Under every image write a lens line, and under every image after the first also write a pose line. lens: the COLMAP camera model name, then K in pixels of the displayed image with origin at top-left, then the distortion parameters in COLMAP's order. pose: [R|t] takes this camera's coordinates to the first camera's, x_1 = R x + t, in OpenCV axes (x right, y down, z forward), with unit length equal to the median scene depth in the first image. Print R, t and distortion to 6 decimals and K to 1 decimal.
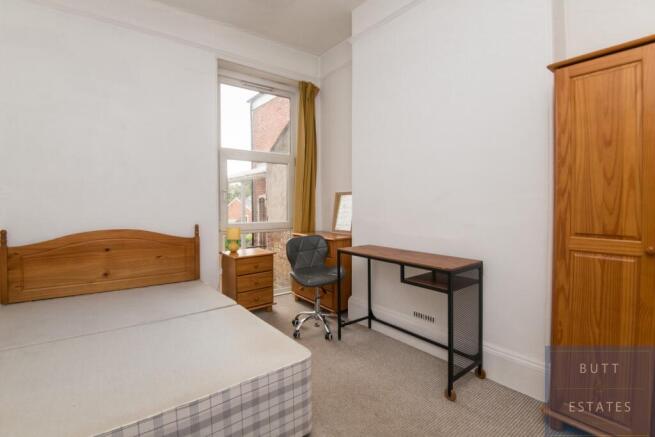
lens RADIAL K [[318.4, 0, 330.5], [0, 318.4, 184.3], [0, 0, 1]] dist [-0.016951, -0.000007]
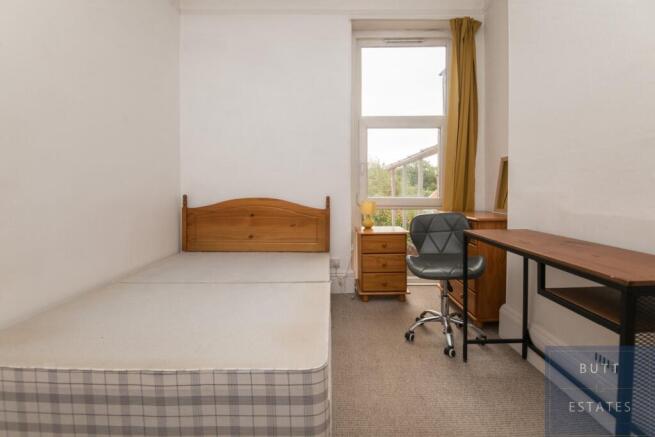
lens RADIAL K [[318.4, 0, 330.5], [0, 318.4, 184.3], [0, 0, 1]] dist [-0.016951, -0.000007]
pose [[0.785967, -0.007639, -0.618221, 0.210455], [0.033431, 0.998986, 0.030158, 0.068413], [0.617364, -0.044371, 0.785425, 0.270548]]
